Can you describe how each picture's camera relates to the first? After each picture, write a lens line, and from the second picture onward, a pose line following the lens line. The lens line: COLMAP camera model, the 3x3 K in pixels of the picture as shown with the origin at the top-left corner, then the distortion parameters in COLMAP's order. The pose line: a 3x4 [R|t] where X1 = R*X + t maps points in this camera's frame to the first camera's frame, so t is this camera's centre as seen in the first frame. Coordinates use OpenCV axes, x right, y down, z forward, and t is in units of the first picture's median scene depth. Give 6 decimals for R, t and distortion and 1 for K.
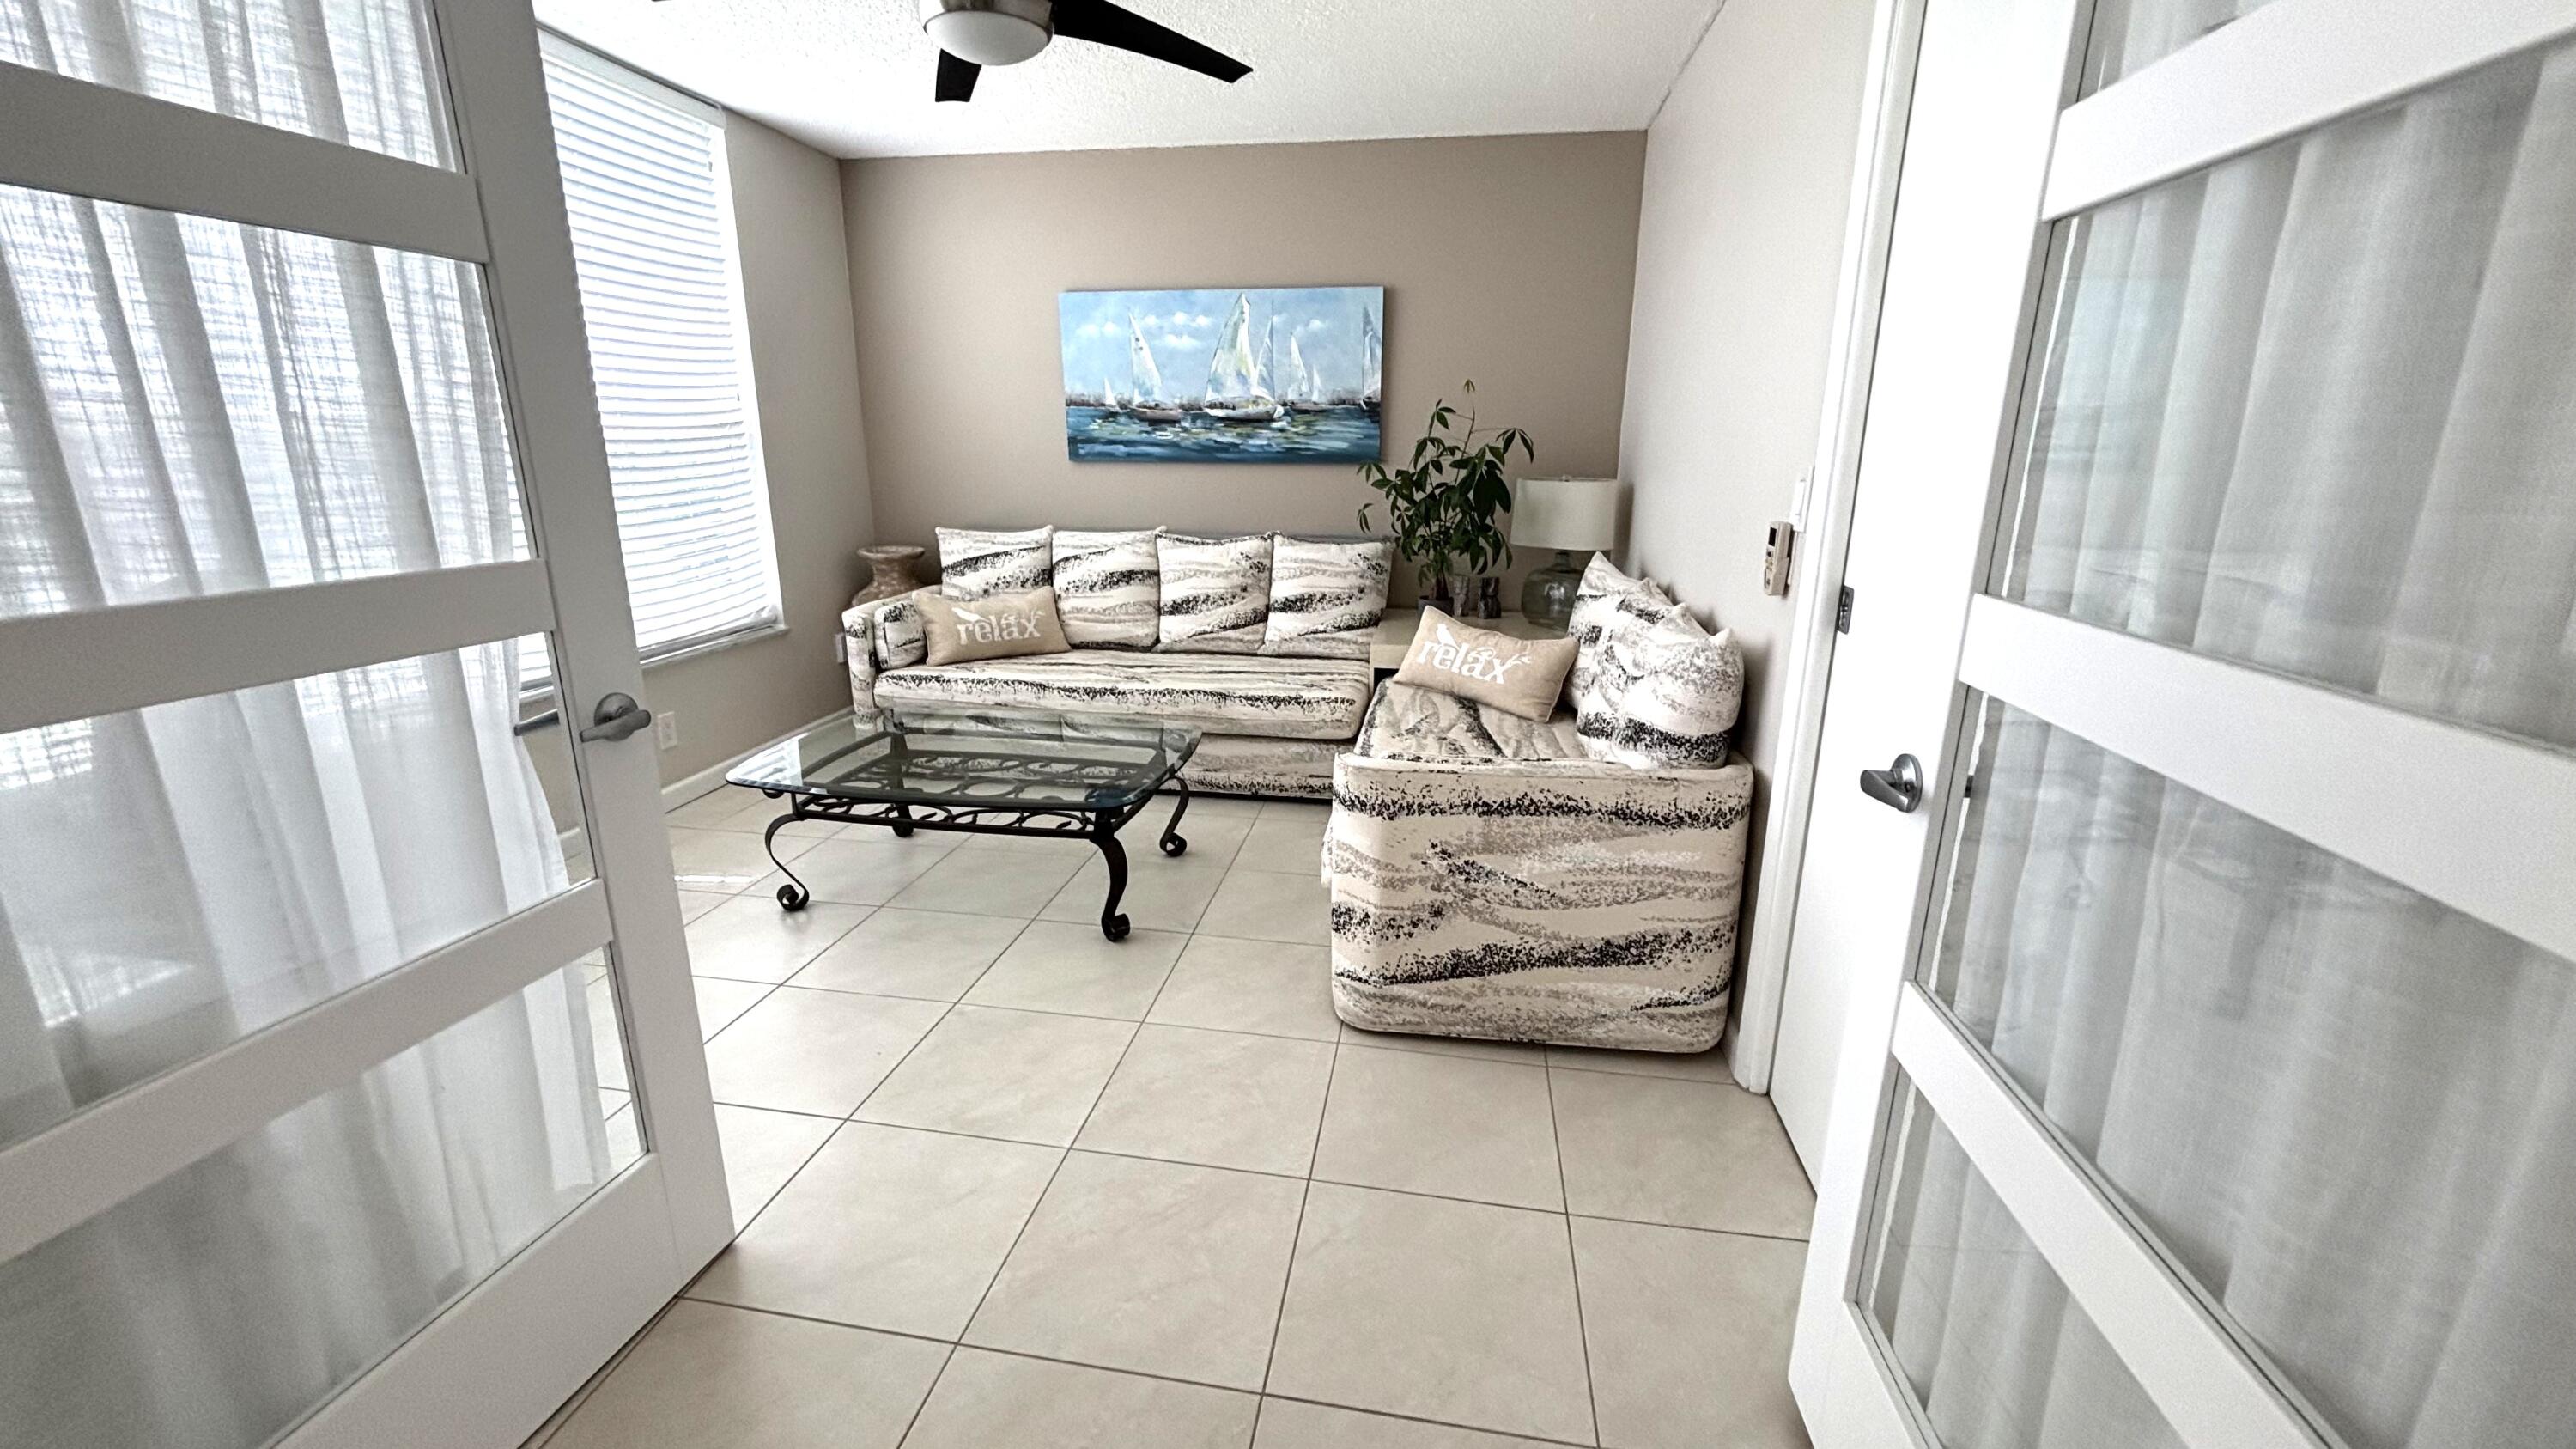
lens RADIAL K [[1036.0, 0, 1288.0], [0, 1036.0, 724.5], [0, 0, 1]] dist [0.075841, -0.000025]
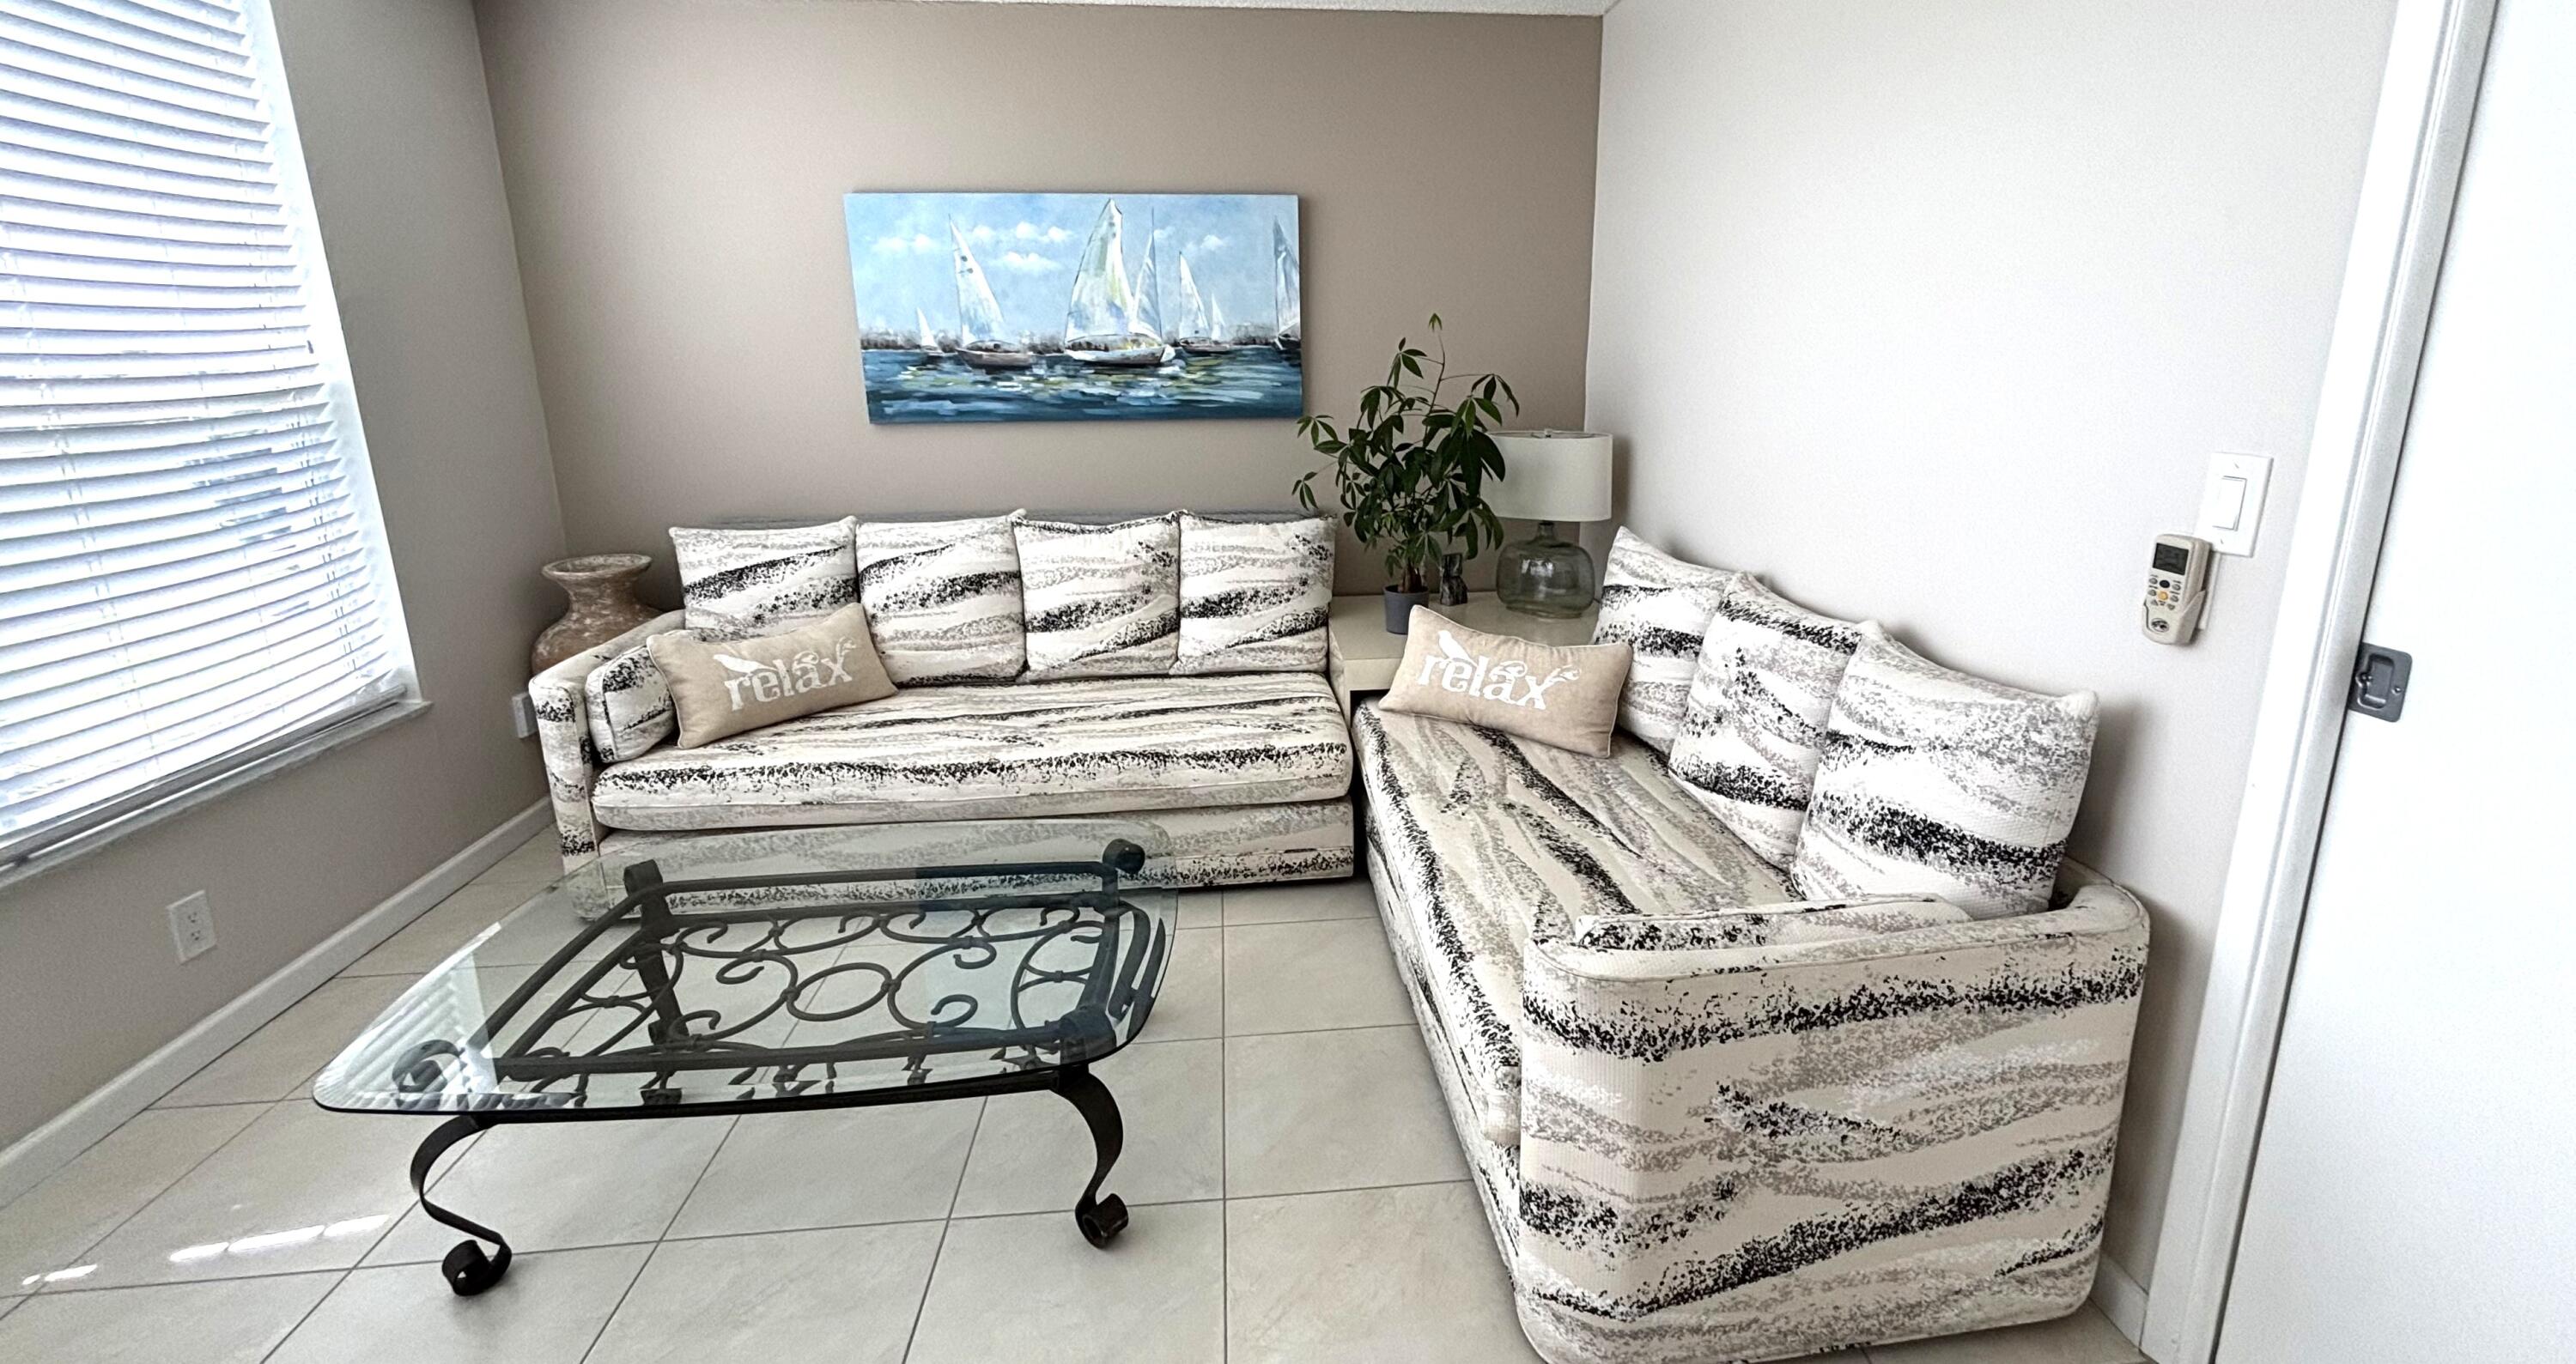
lens RADIAL K [[1013.7, 0, 1298.8], [0, 1013.7, 613.7], [0, 0, 1]] dist [0.007090, -0.000020]
pose [[0.962315, -0.079265, 0.260127, -0.134839], [0.085227, 0.996293, -0.011702, -0.102024], [-0.258236, 0.033430, 0.965503, 0.291202]]
